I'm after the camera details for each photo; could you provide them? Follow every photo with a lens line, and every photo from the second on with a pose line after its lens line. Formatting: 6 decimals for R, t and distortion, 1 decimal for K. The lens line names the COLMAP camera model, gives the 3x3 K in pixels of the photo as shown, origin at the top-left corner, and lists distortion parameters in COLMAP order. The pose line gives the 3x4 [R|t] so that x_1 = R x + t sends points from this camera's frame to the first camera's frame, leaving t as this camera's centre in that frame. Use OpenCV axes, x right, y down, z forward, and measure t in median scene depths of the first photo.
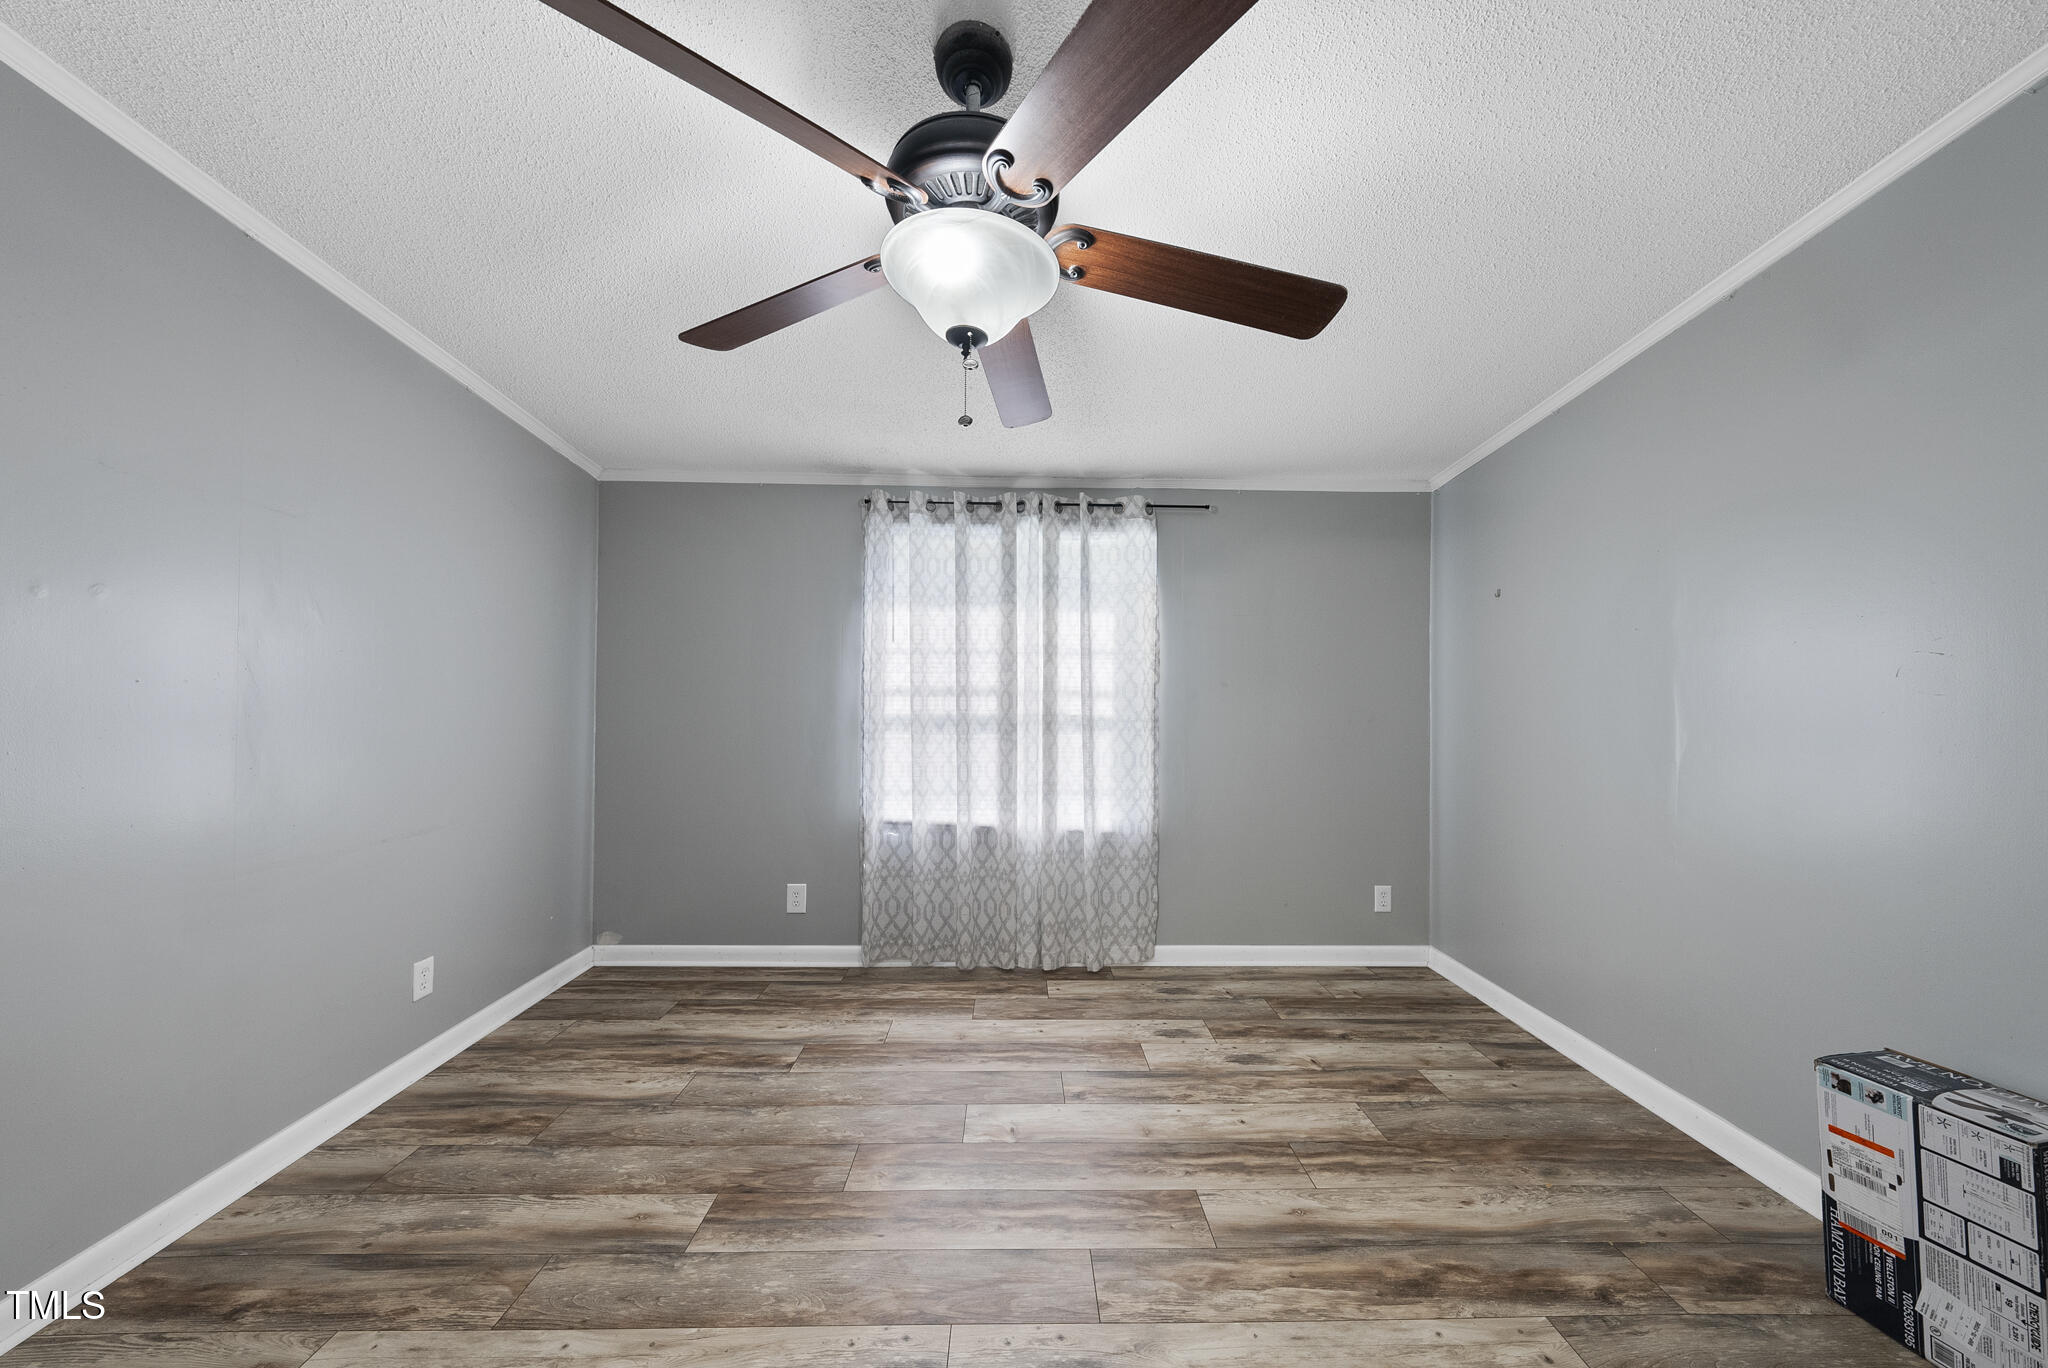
lens RADIAL K [[708.3, 0, 1022.0], [0, 708.3, 689.0], [0, 0, 1]] dist [-0.001294, 0.000149]
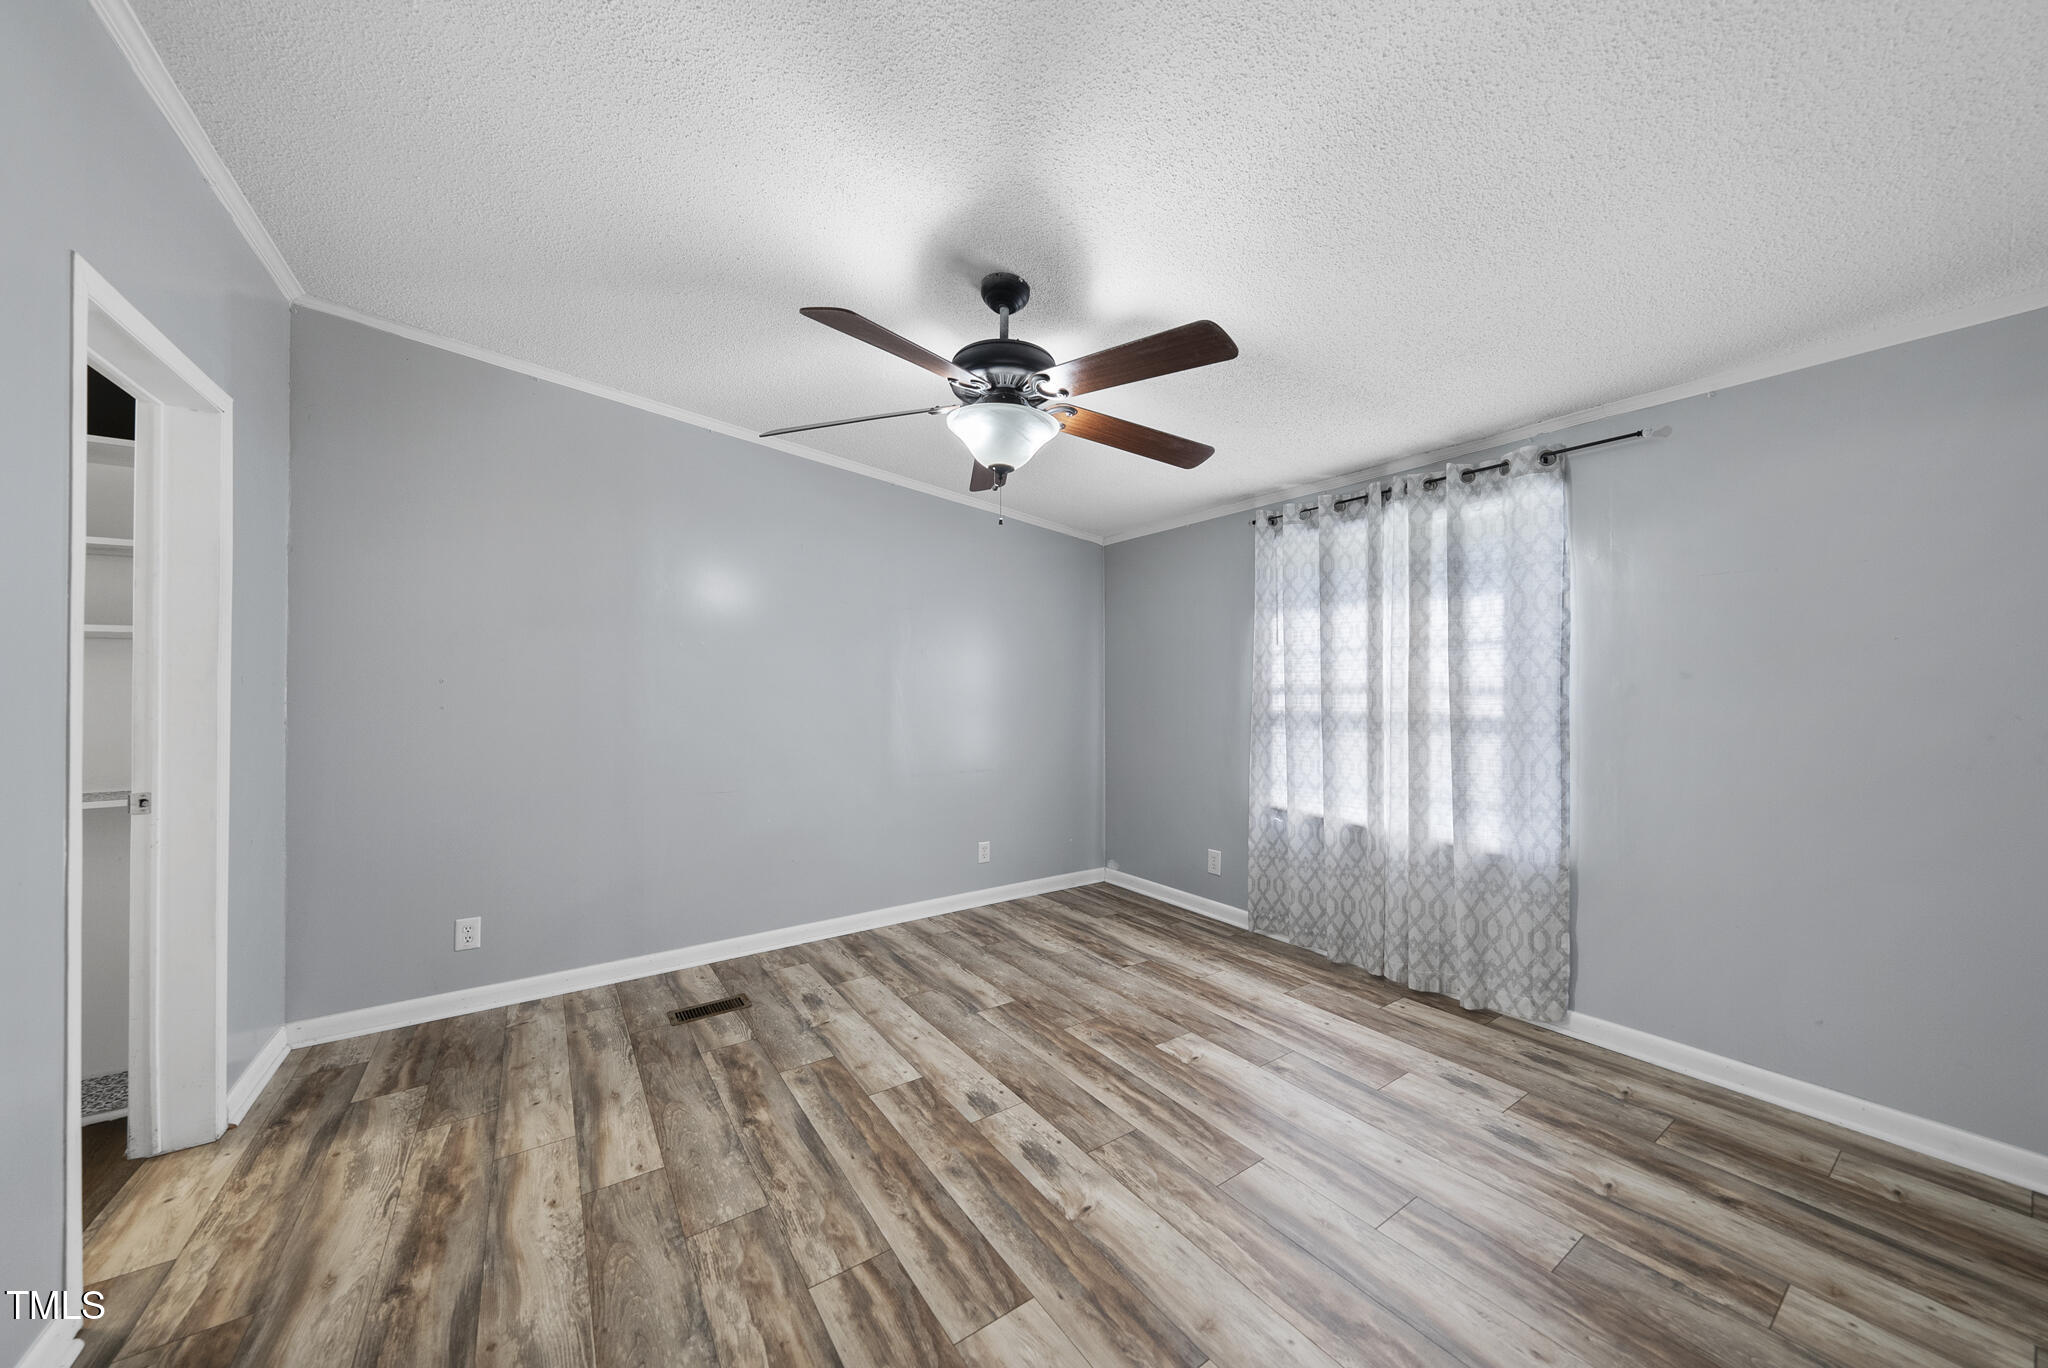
lens RADIAL K [[708.3, 0, 1027.7], [0, 708.3, 690.8], [0, 0, 1]] dist [-0.001294, 0.000149]
pose [[0.555795, -0.008886, -0.831272, 0.551502], [0.012409, 0.999920, -0.002392, 0.002648], [0.831227, -0.008986, 0.555861, 0.071669]]
